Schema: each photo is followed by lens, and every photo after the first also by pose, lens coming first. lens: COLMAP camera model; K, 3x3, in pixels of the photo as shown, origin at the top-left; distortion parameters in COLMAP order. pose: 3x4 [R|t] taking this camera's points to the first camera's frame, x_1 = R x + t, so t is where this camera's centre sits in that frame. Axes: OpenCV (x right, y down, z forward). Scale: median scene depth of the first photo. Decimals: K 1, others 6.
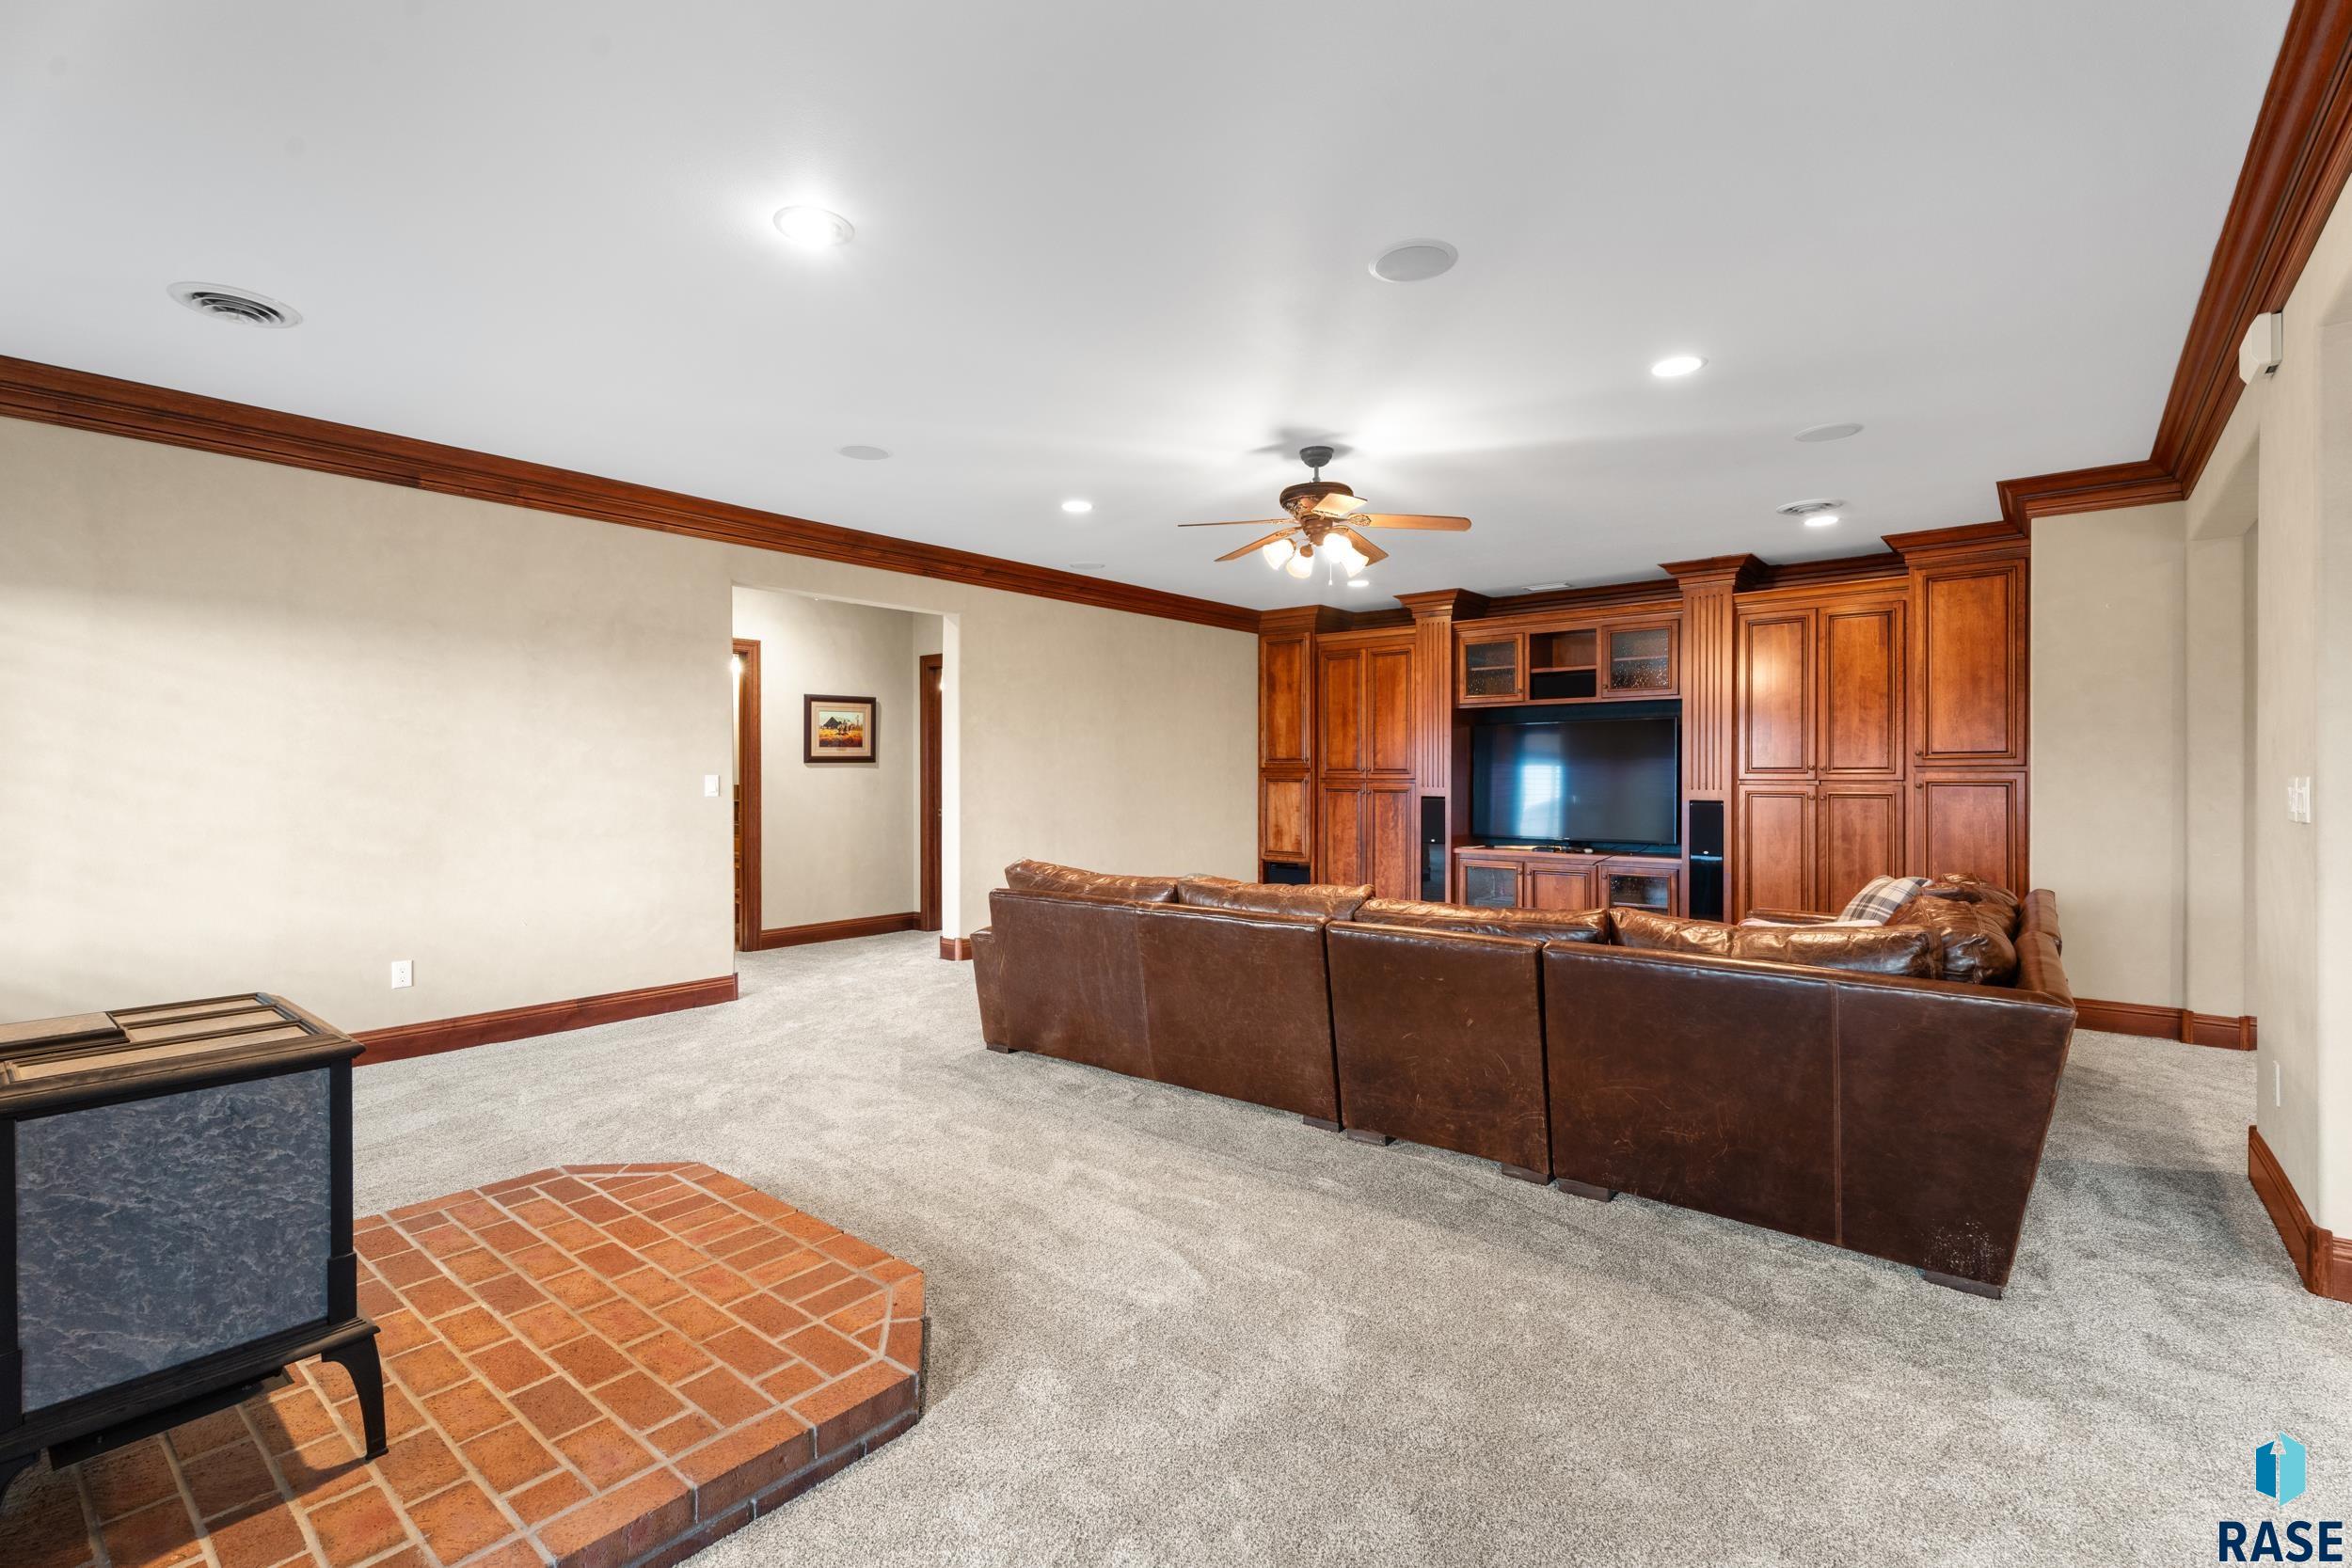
lens RADIAL K [[1045.9, 0, 1231.7], [0, 1045.9, 785.6], [0, 0, 1]] dist [0.001315, 0.000565]
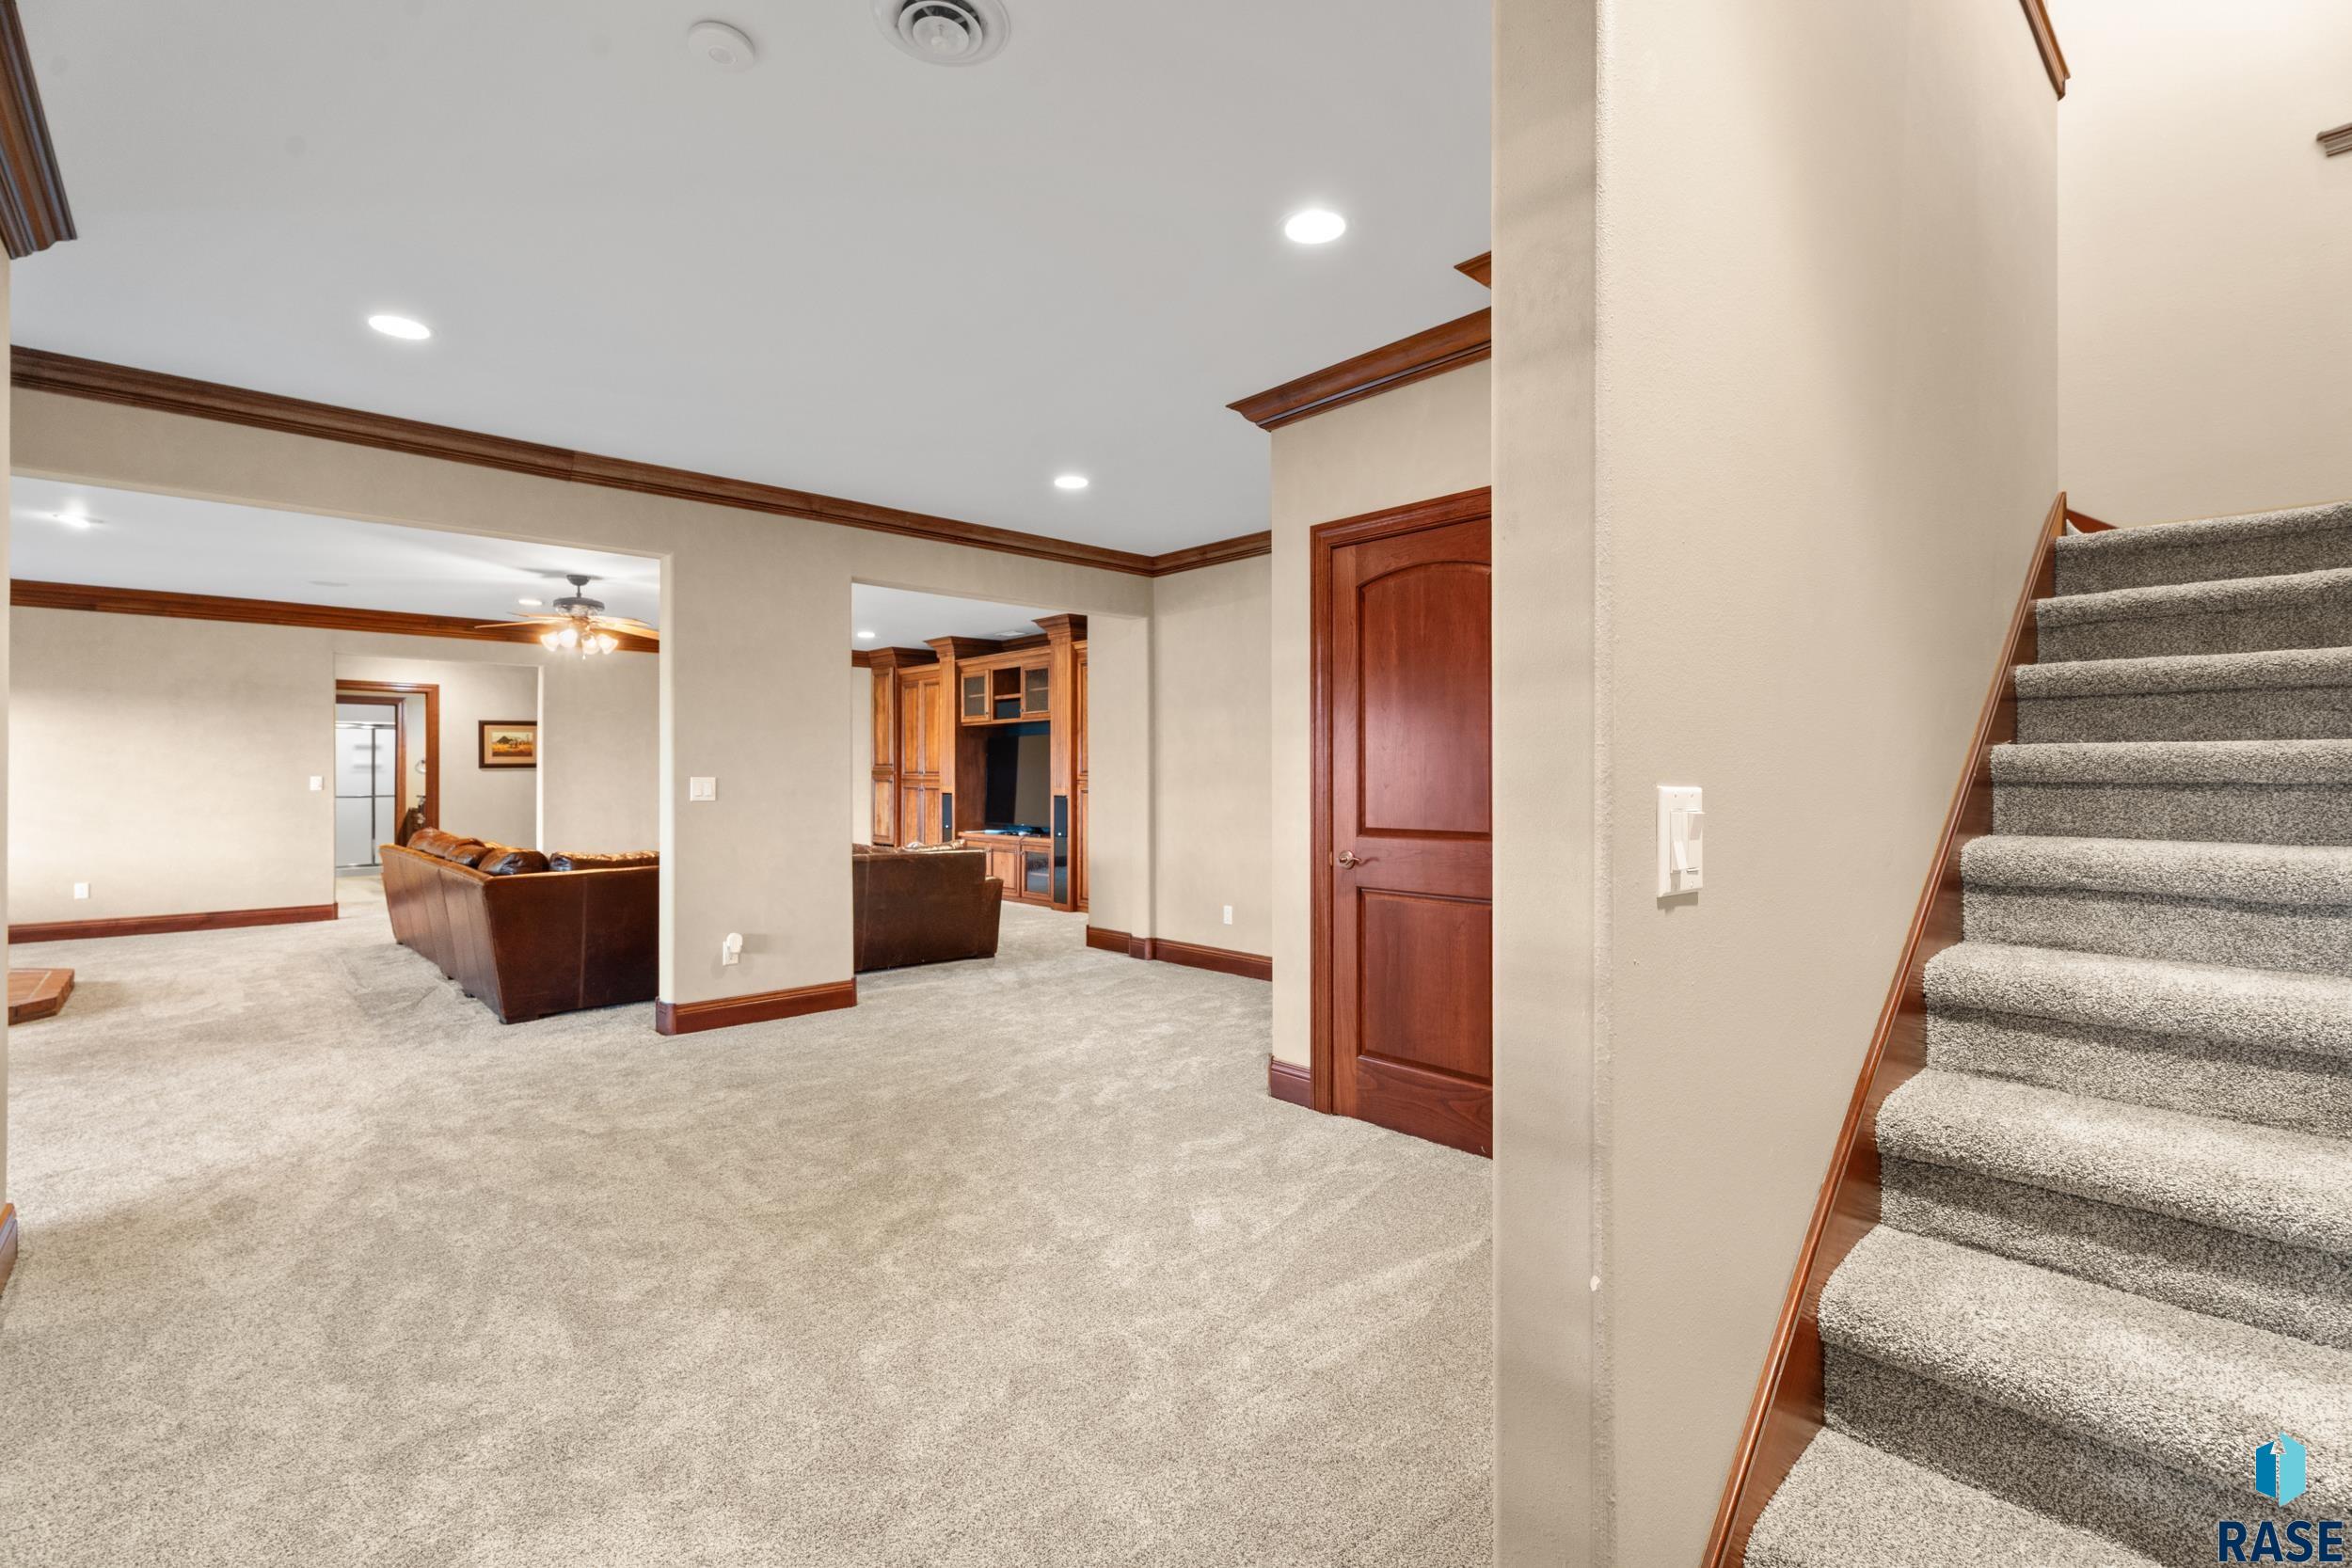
lens RADIAL K [[1056.7, 0, 1176.0], [0, 1056.7, 784.0], [0, 0, 1]] dist [0.036289, 0.000267]
pose [[0.986087, 0.001533, -0.166225, 0.755275], [-0.001770, 0.999998, -0.001281, 0.000466], [0.166222, 0.001557, 0.986087, -0.287518]]
